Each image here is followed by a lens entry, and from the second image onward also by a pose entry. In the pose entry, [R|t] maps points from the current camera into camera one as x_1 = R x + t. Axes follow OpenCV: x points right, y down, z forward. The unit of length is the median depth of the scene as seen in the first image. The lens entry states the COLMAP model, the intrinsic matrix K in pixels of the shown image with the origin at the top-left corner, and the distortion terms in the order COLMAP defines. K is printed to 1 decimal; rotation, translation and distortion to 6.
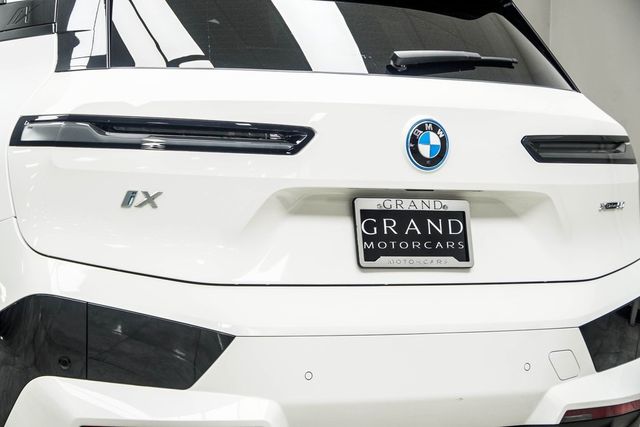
lens RADIAL K [[1978.9, 0, 325.2], [0, 1978.9, 216.0], [0, 0, 1]] dist [-0.764865, 0.000000]
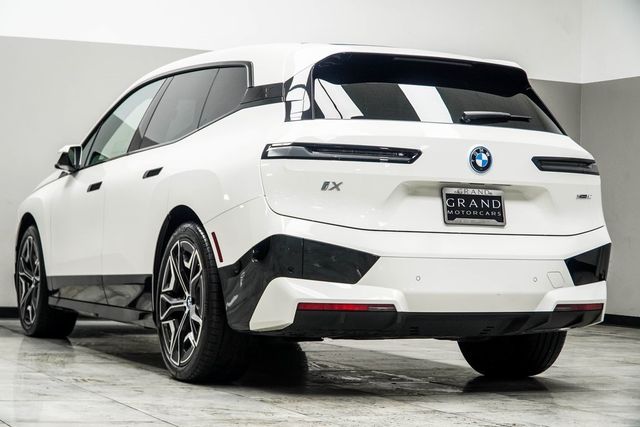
lens RADIAL K [[1508.6, 0, 322.2], [0, 1508.6, 214.2], [0, 0, 1]] dist [-0.584487, 0.000000]
pose [[0.996274, 0.000745, -0.086244, 0.023797], [-0.004050, 0.999264, -0.038149, 0.071786], [0.086152, 0.038357, 0.995543, -0.451561]]
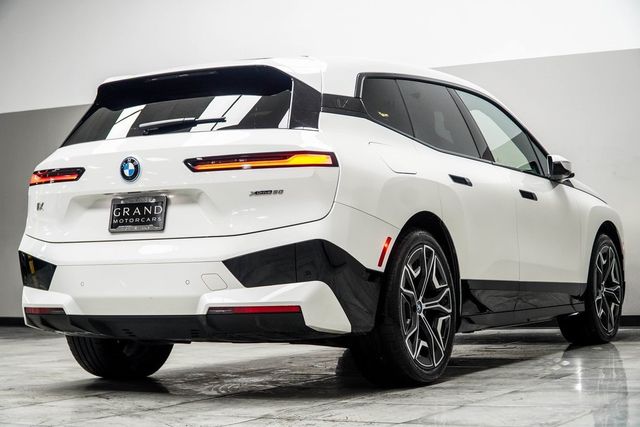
lens RADIAL K [[1429.2, 0, 318.9], [0, 1429.2, 212.5], [0, 0, 1]] dist [-0.255142, 0.000000]
pose [[0.506535, -0.066648, -0.859639, 1.377230], [0.025115, 0.997725, -0.062555, 0.101772], [0.861853, 0.010097, 0.507057, 0.429989]]
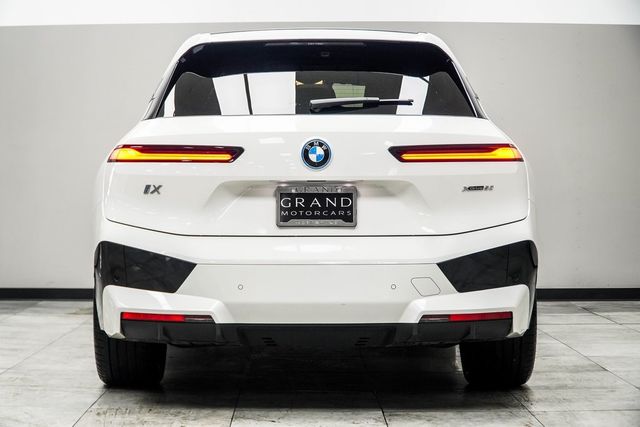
lens RADIAL K [[1429.2, 0, 322.3], [0, 1429.2, 214.0], [0, 0, 1]] dist [-0.255142, 0.000000]
pose [[0.872023, -0.013457, -0.489279, 0.656811], [0.012280, 0.999909, -0.005614, 0.022586], [0.489310, -0.001113, 0.872109, -0.077557]]
